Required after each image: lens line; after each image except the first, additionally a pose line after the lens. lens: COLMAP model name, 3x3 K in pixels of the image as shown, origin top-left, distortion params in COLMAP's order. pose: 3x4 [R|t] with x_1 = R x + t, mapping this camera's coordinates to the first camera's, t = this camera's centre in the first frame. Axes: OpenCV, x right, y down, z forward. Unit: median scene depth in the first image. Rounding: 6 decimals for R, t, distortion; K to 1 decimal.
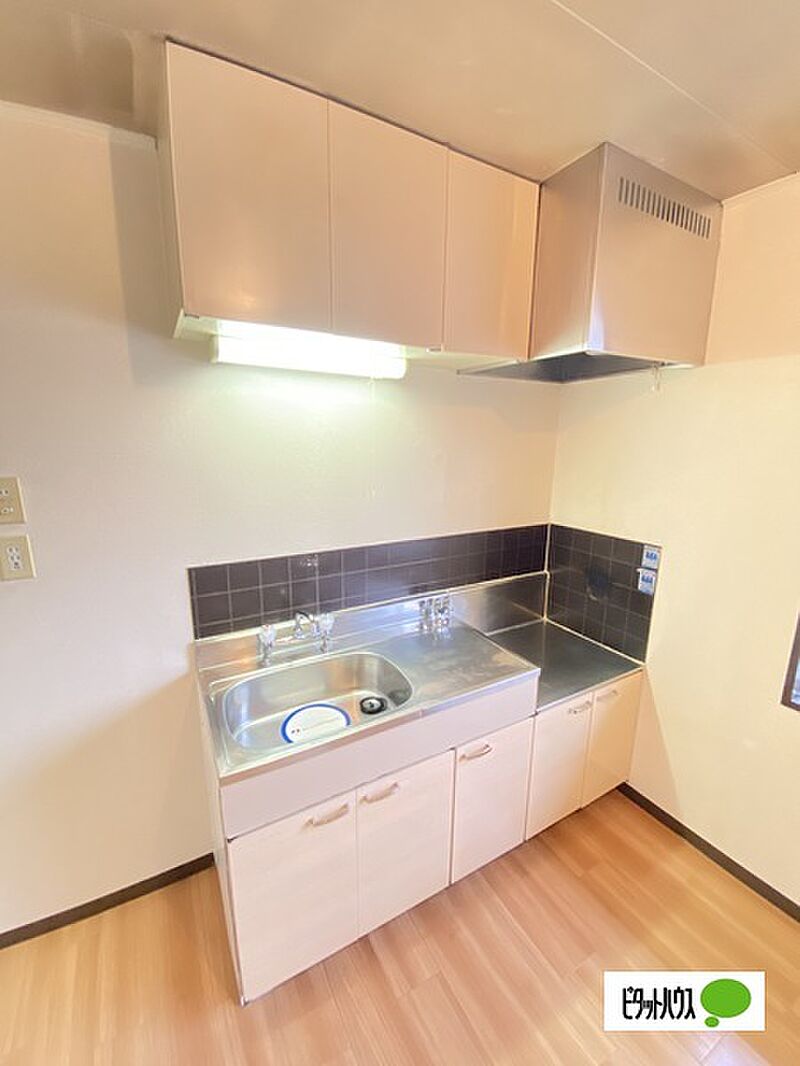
lens RADIAL K [[433.5, 0, 404.8], [0, 433.5, 532.8], [0, 0, 1]] dist [0.016646, -0.016733]
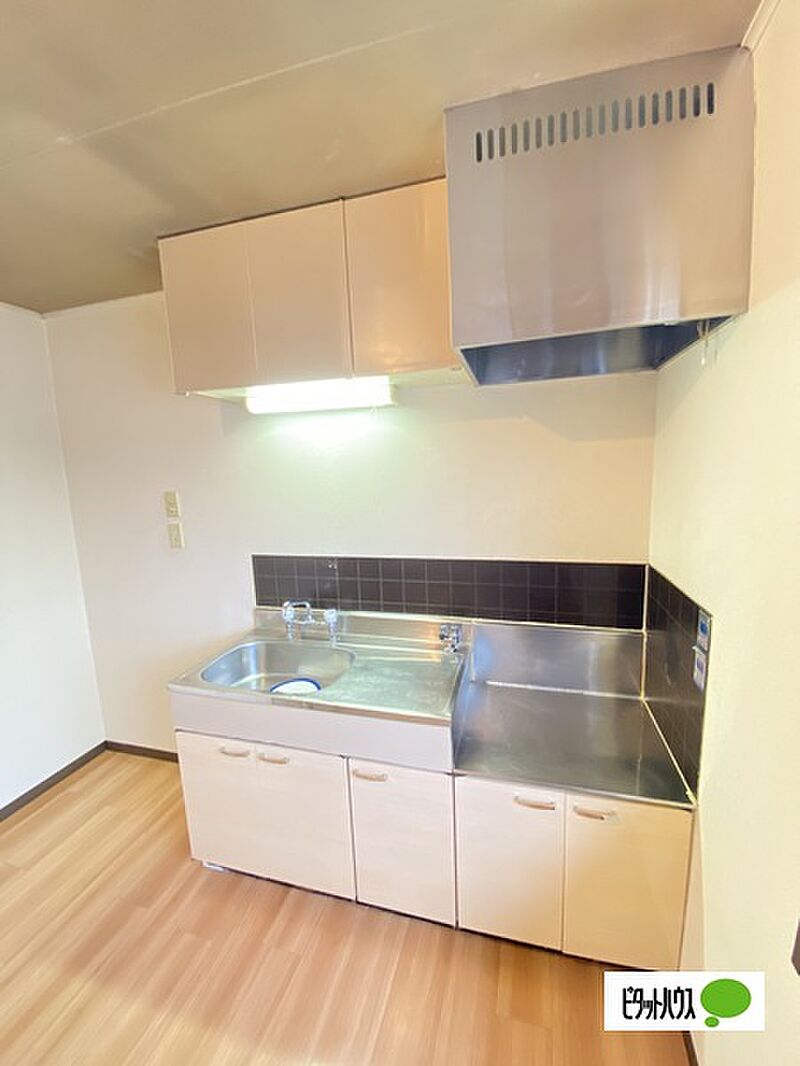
lens RADIAL K [[433.5, 0, 404.8], [0, 433.5, 532.8], [0, 0, 1]] dist [0.016646, -0.016733]
pose [[0.702254, 0.074480, -0.708019, 0.838090], [-0.109609, 0.993966, -0.004157, -0.039765], [0.703438, 0.080525, 0.706181, 0.308955]]
